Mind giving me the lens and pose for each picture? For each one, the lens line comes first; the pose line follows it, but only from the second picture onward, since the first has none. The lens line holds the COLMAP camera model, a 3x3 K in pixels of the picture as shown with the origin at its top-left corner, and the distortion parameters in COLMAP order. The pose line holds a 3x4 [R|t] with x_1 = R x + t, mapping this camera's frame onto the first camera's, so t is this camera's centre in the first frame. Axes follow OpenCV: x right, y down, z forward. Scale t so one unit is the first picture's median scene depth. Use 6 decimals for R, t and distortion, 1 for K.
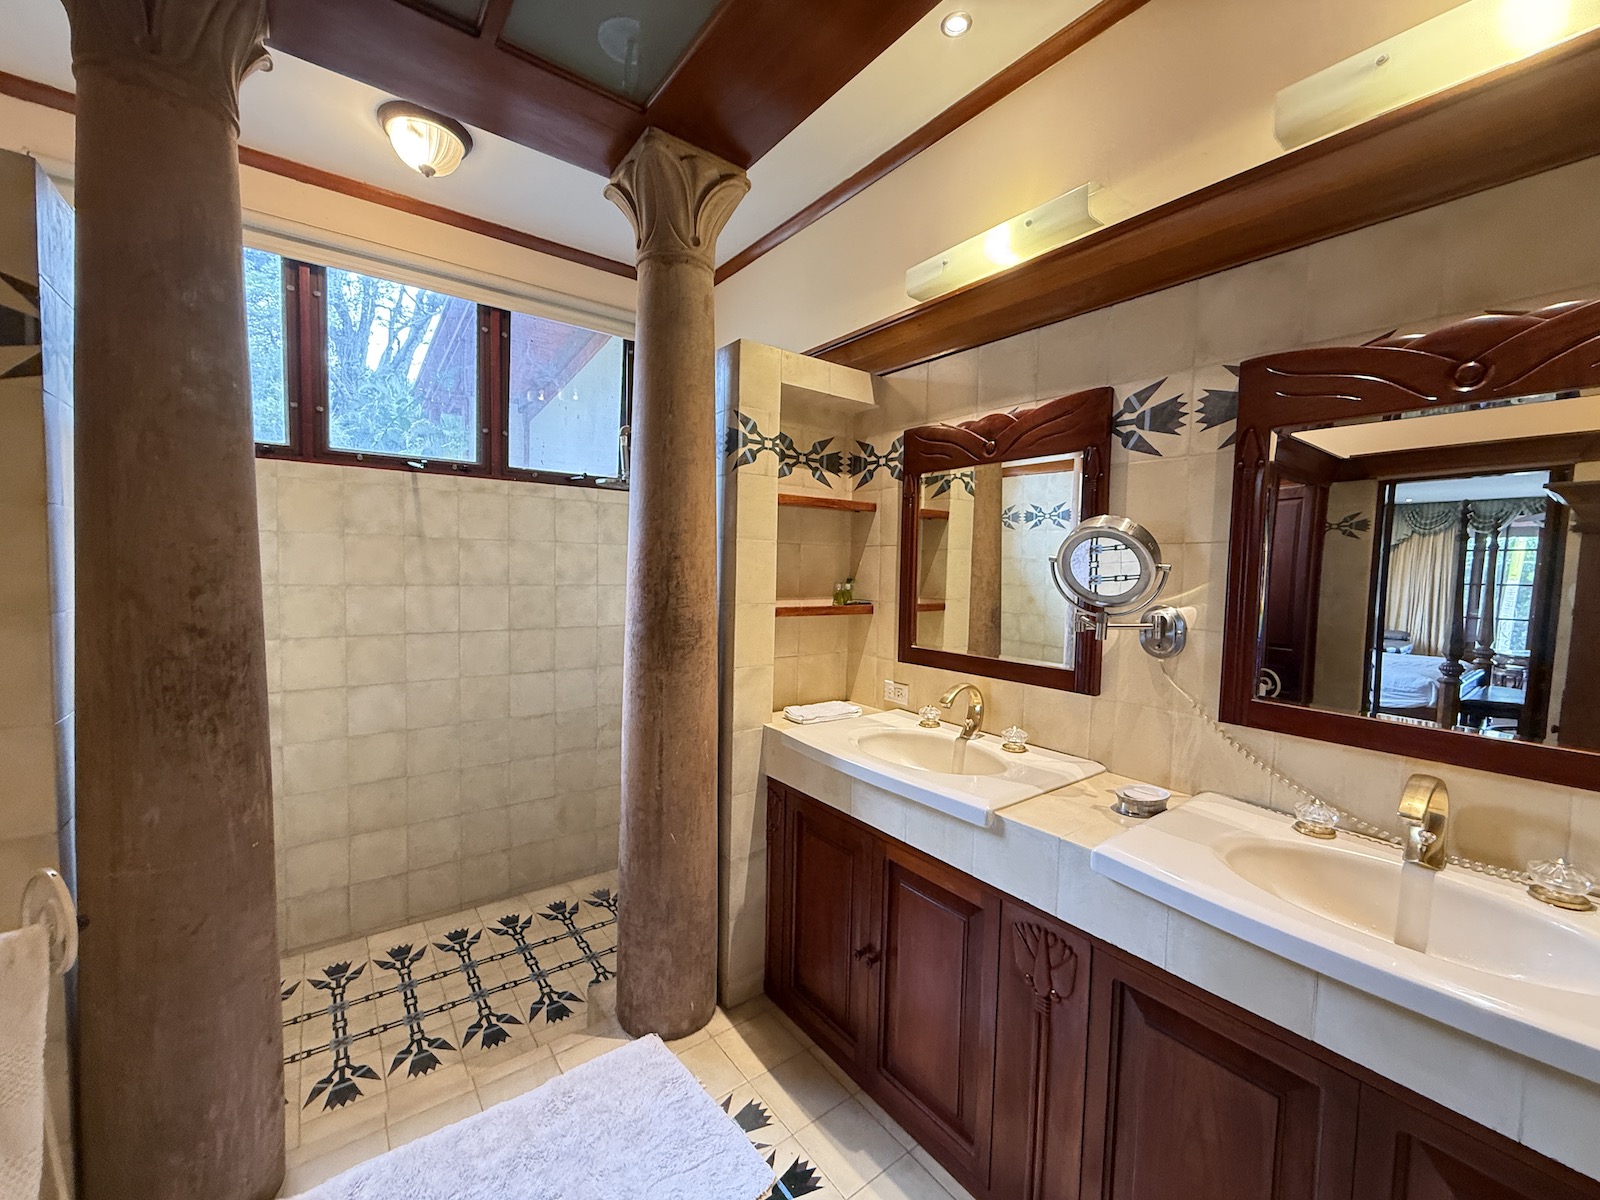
lens RADIAL K [[636.6, 0, 800.0], [0, 636.6, 600.0], [0, 0, 1]] dist [-0.000664, 0.000126]
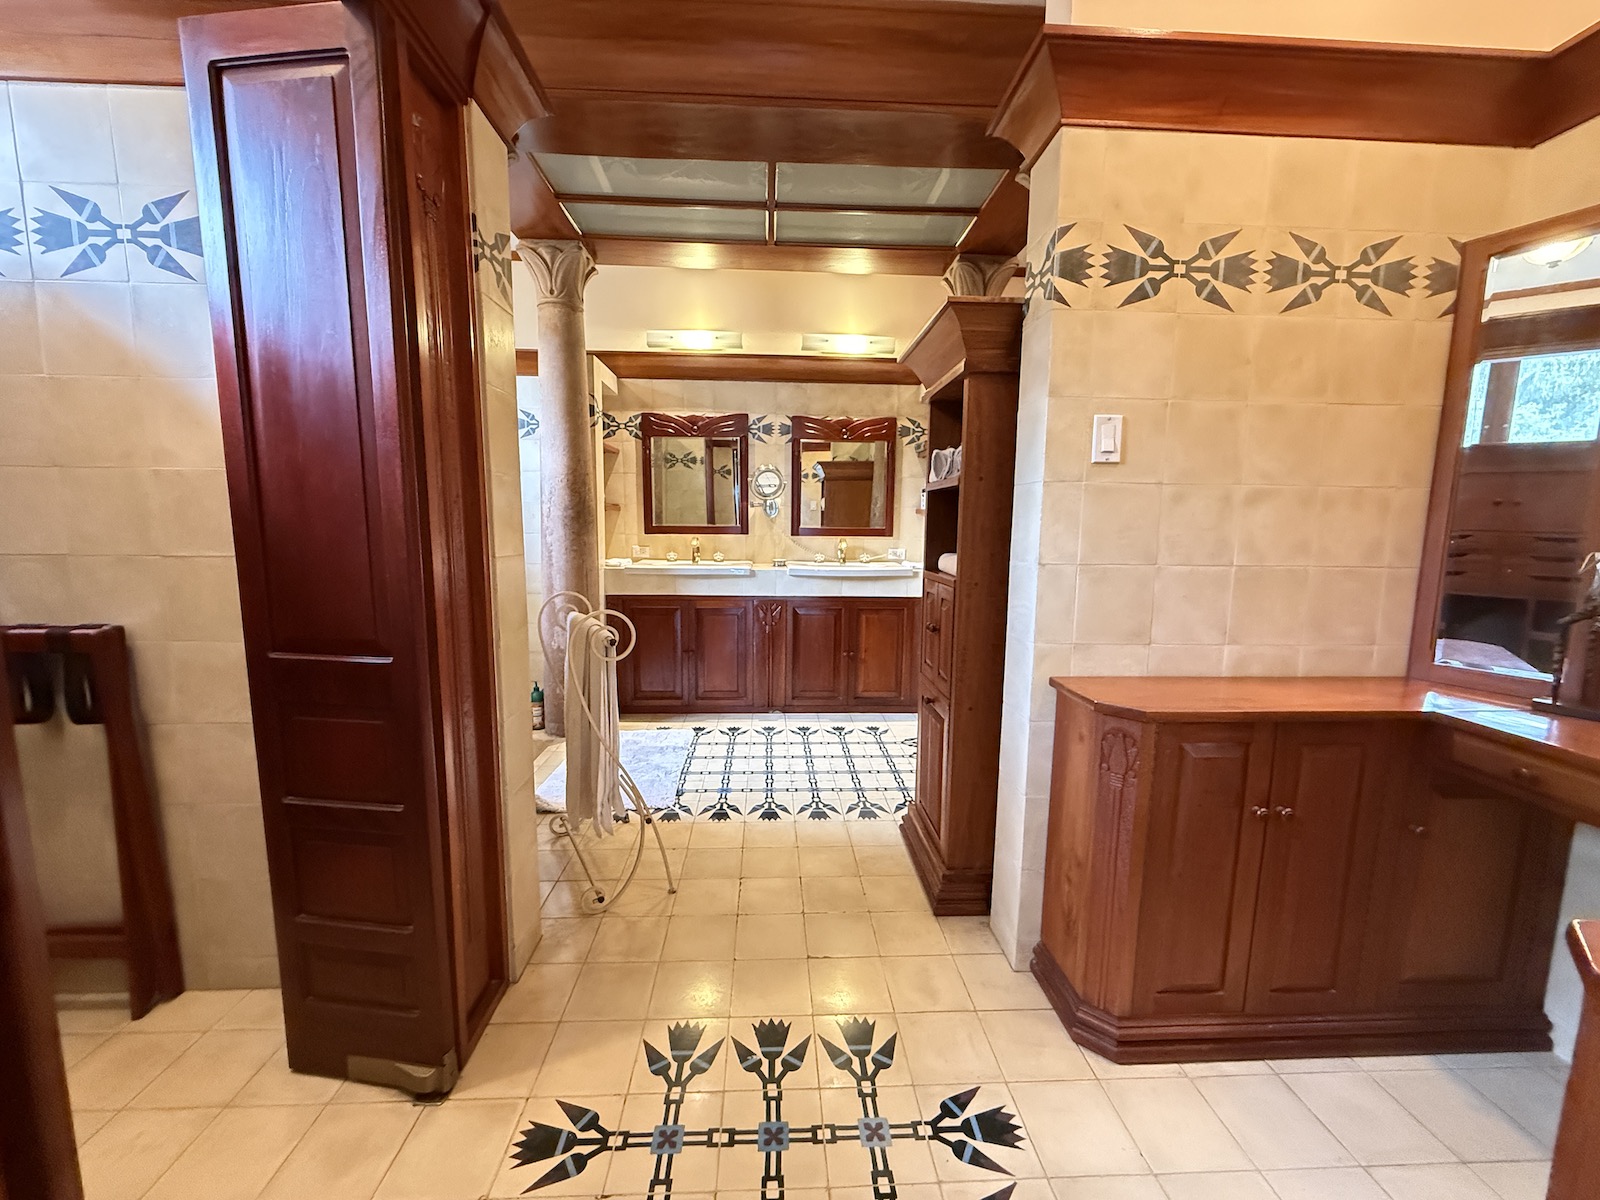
lens RADIAL K [[636.6, 0, 800.0], [0, 636.6, 600.0], [0, 0, 1]] dist [-0.000664, 0.000126]
pose [[0.568022, -0.124554, 0.813534, -1.564584], [0.047650, 0.991801, 0.118578, 0.117554], [-0.821633, -0.028590, 0.569299, -0.660479]]
